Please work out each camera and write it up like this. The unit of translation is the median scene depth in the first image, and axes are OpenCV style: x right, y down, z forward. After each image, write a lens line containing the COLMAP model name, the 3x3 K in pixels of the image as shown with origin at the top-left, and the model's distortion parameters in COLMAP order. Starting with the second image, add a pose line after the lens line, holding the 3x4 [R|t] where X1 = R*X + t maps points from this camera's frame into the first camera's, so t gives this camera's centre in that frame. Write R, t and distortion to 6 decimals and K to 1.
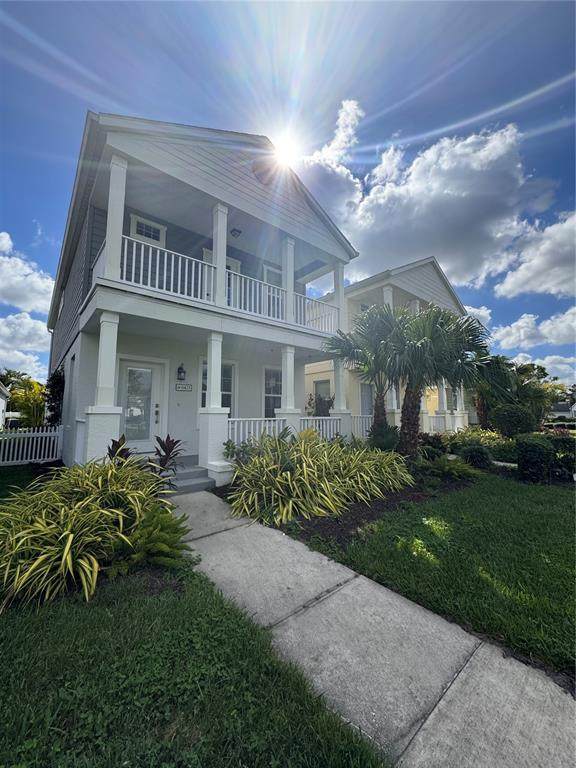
lens RADIAL K [[306.6, 0, 288.0], [0, 306.6, 384.0], [0, 0, 1]] dist [-0.010886, 0.002861]
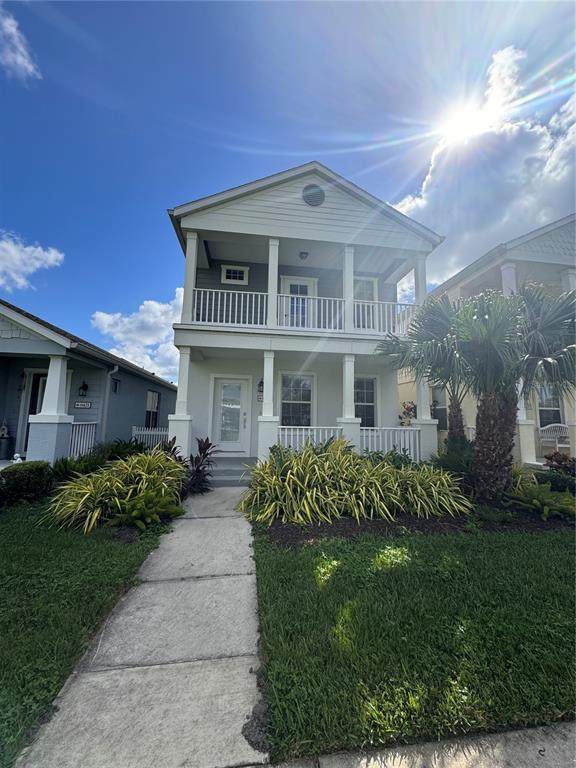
lens RADIAL K [[306.6, 0, 288.0], [0, 306.6, 384.0], [0, 0, 1]] dist [-0.010886, 0.002861]
pose [[0.848533, -0.044967, -0.527228, 0.525315], [0.031175, 0.998900, -0.035021, -0.001701], [0.528223, 0.013280, 0.849002, 0.077631]]
